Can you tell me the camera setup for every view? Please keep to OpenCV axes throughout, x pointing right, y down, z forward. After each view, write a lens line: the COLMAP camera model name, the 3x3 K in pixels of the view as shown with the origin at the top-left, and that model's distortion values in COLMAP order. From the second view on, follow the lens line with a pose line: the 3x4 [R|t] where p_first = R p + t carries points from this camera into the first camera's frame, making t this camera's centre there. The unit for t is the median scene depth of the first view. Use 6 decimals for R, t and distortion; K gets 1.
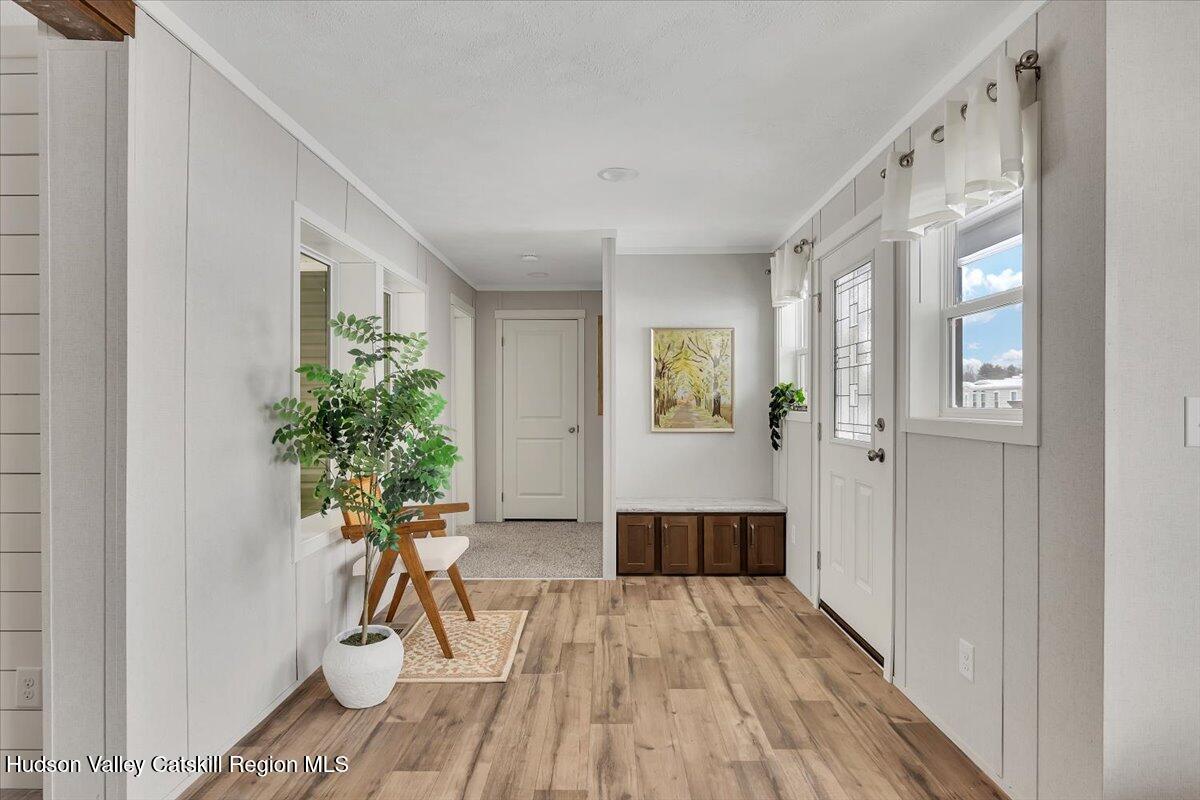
lens RADIAL K [[593.8, 0, 600.0], [0, 593.8, 400.0], [0, 0, 1]] dist [-0.203442, 0.097600]
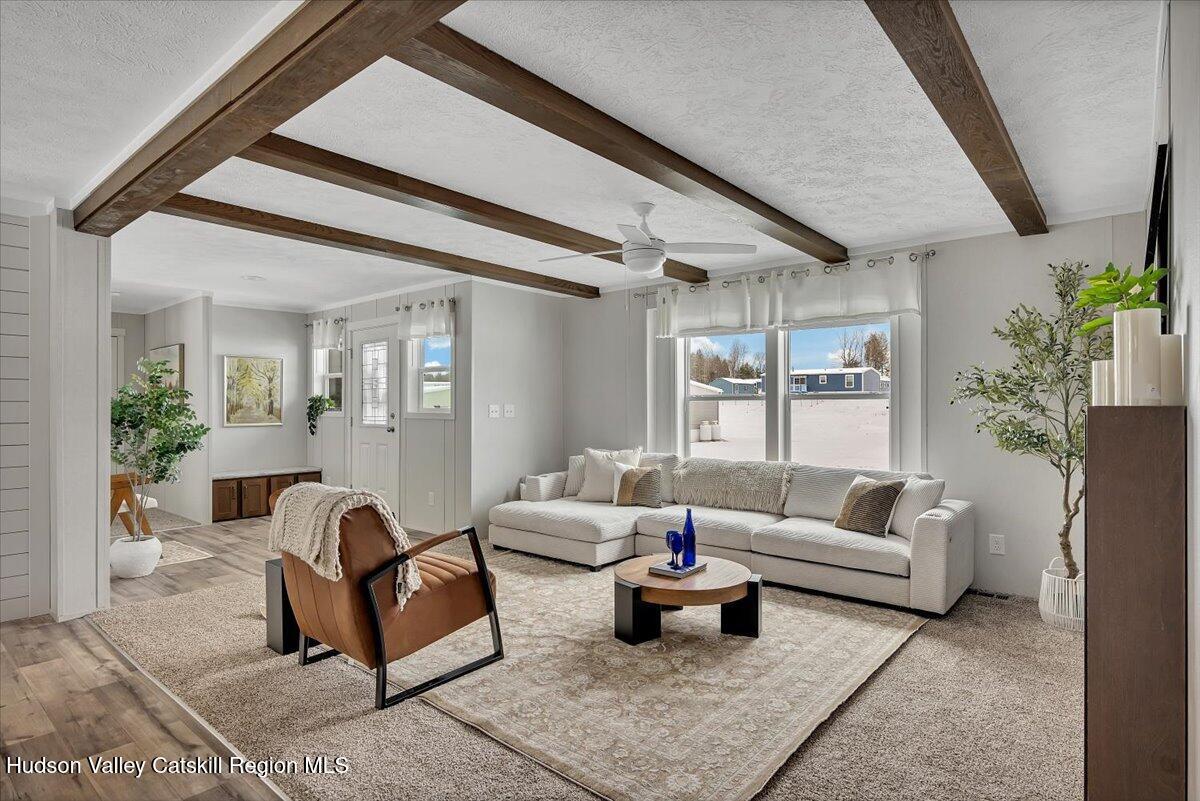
lens RADIAL K [[636.4, 0, 576.5], [0, 636.4, 405.2], [0, 0, 1]] dist [-0.001160, -0.000216]
pose [[0.651155, -0.000608, 0.758945, -0.570638], [-0.002211, 0.999994, 0.002698, -0.005488], [-0.758942, -0.003435, 0.651149, -0.728612]]
